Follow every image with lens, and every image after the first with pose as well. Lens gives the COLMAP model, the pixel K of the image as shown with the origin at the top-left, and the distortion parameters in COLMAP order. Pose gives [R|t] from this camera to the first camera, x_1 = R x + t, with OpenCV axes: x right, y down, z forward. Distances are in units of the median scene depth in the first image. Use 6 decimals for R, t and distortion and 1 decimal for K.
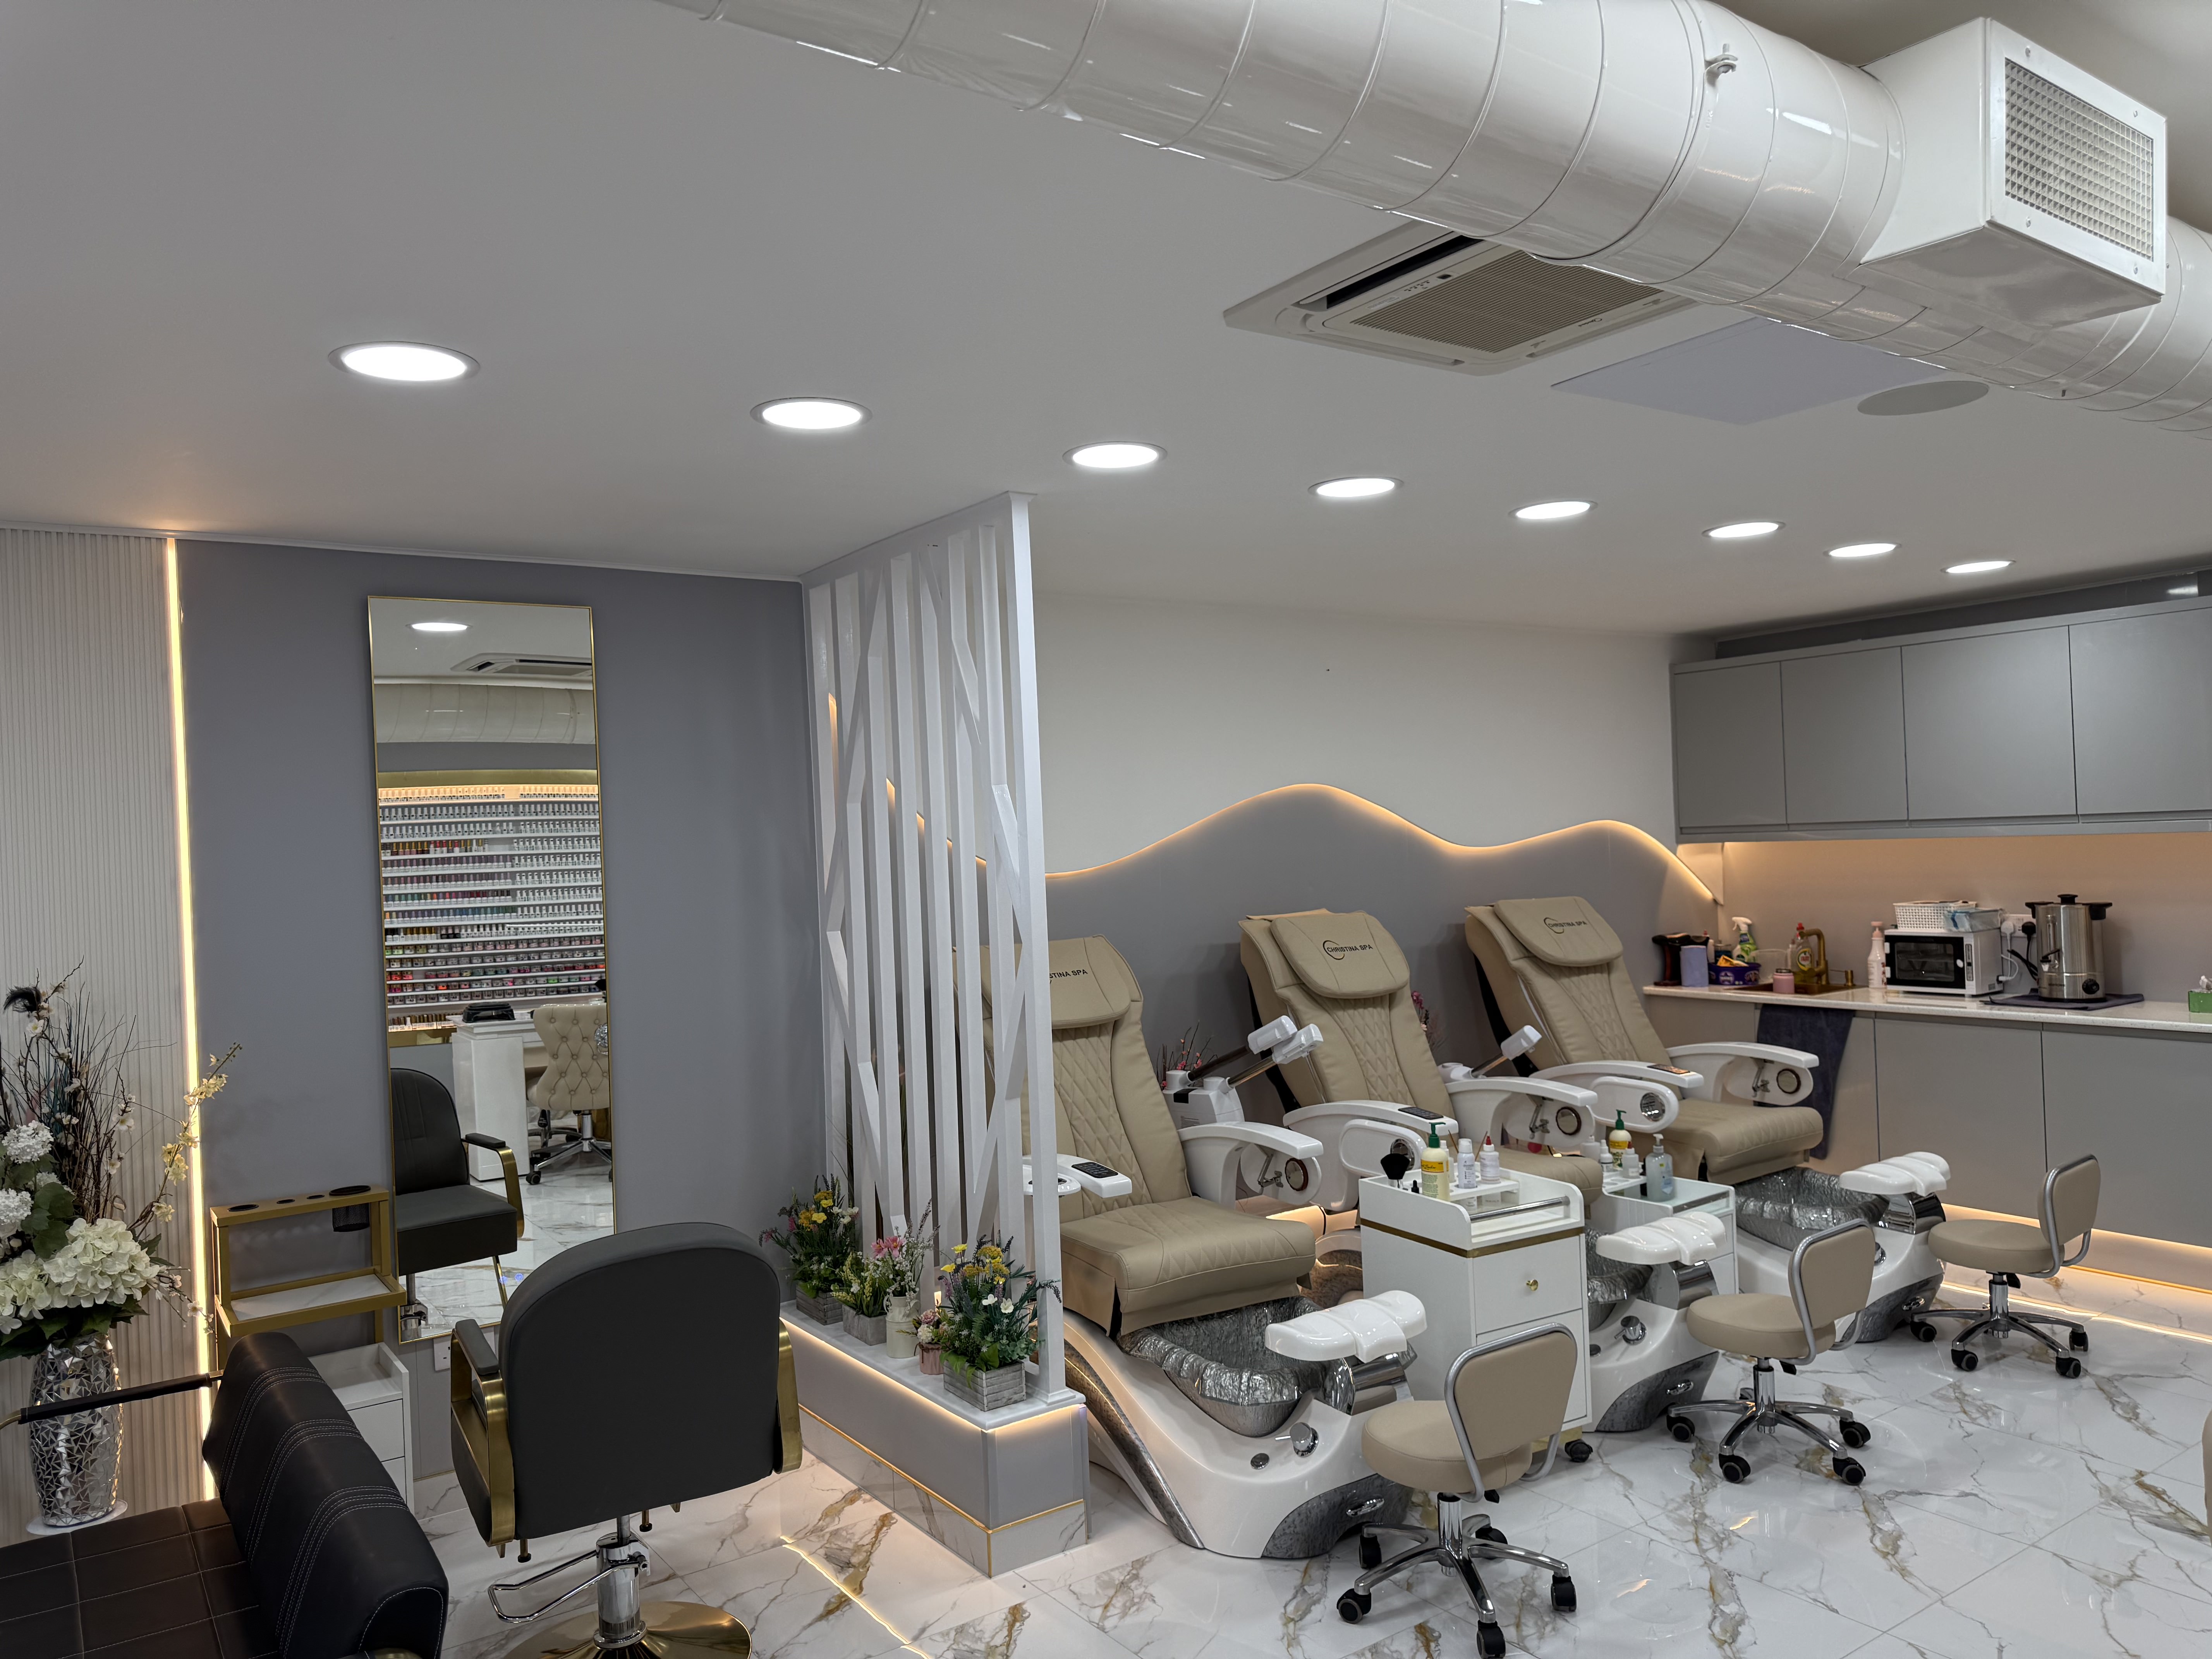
lens RADIAL K [[1556.8, 0, 1103.6], [0, 1556.8, 825.5], [0, 0, 1]] dist [0.040333, -0.042145]
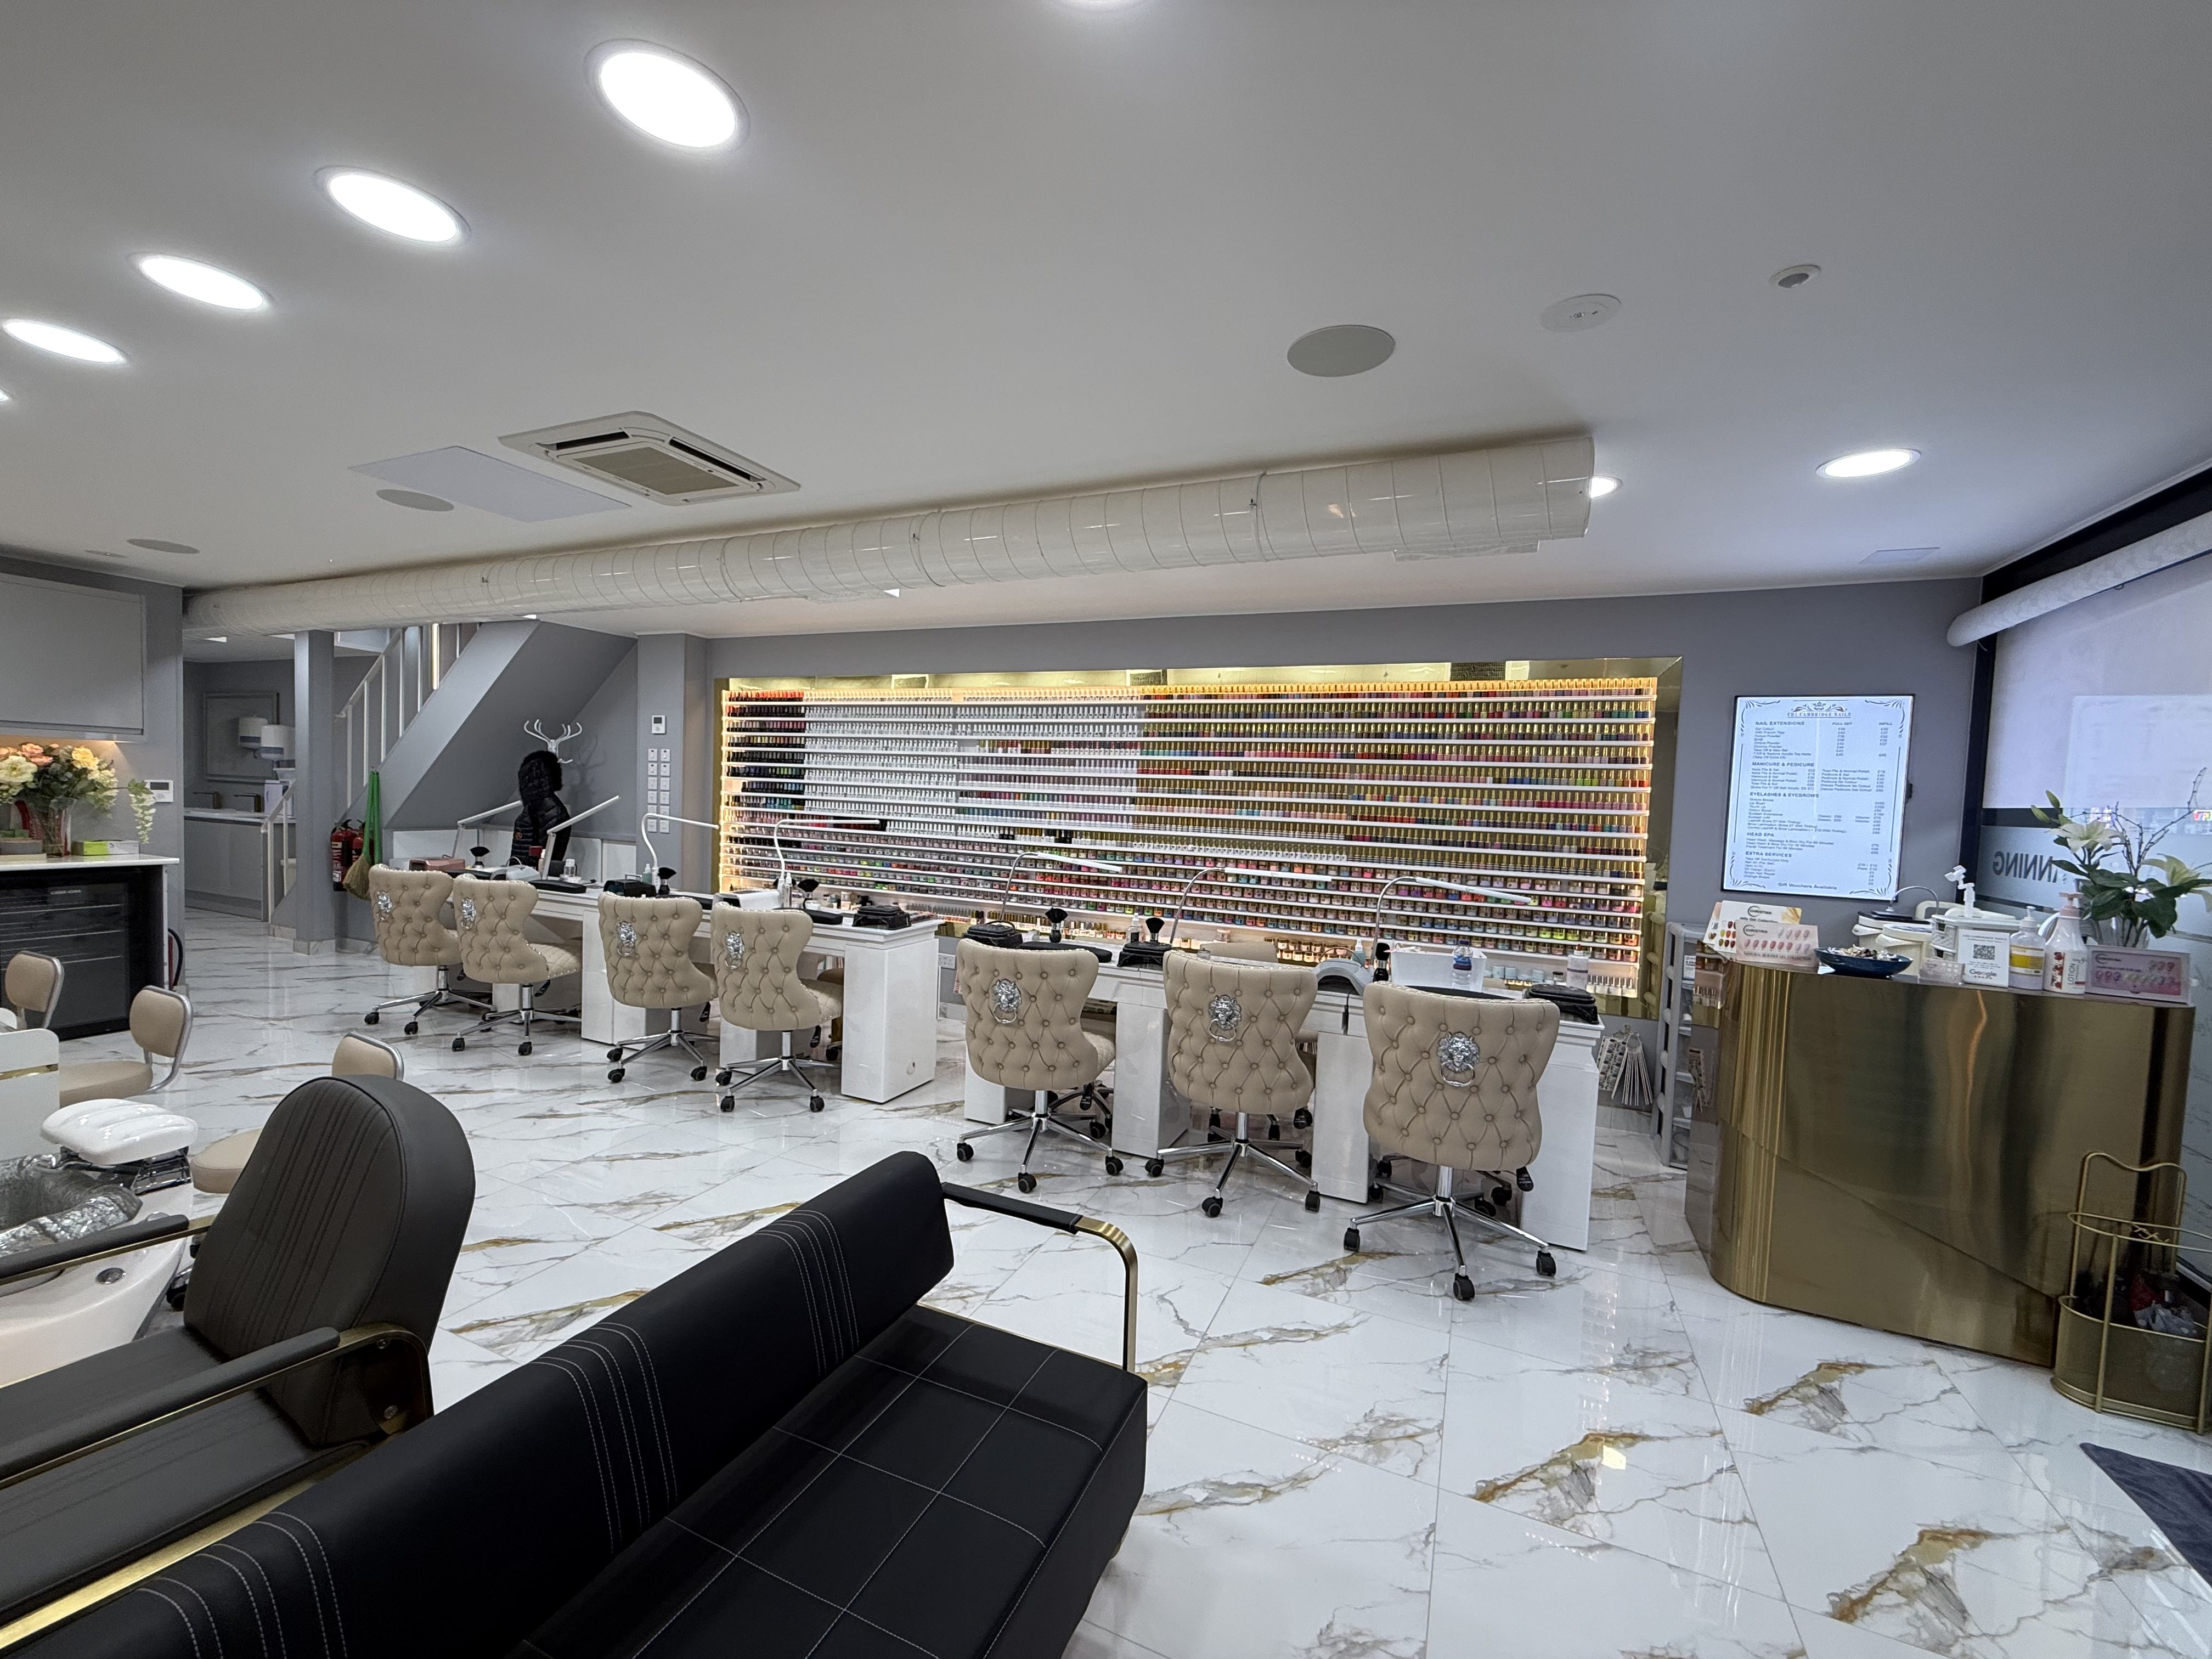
lens RADIAL K [[881.3, 0, 1101.2], [0, 881.3, 836.7], [0, 0, 1]] dist [0.002906, -0.000796]
pose [[-0.517969, -0.021803, 0.855122, -0.561055], [-0.027183, 0.999590, 0.009022, 0.068746], [-0.854968, -0.018572, -0.518349, 0.568640]]
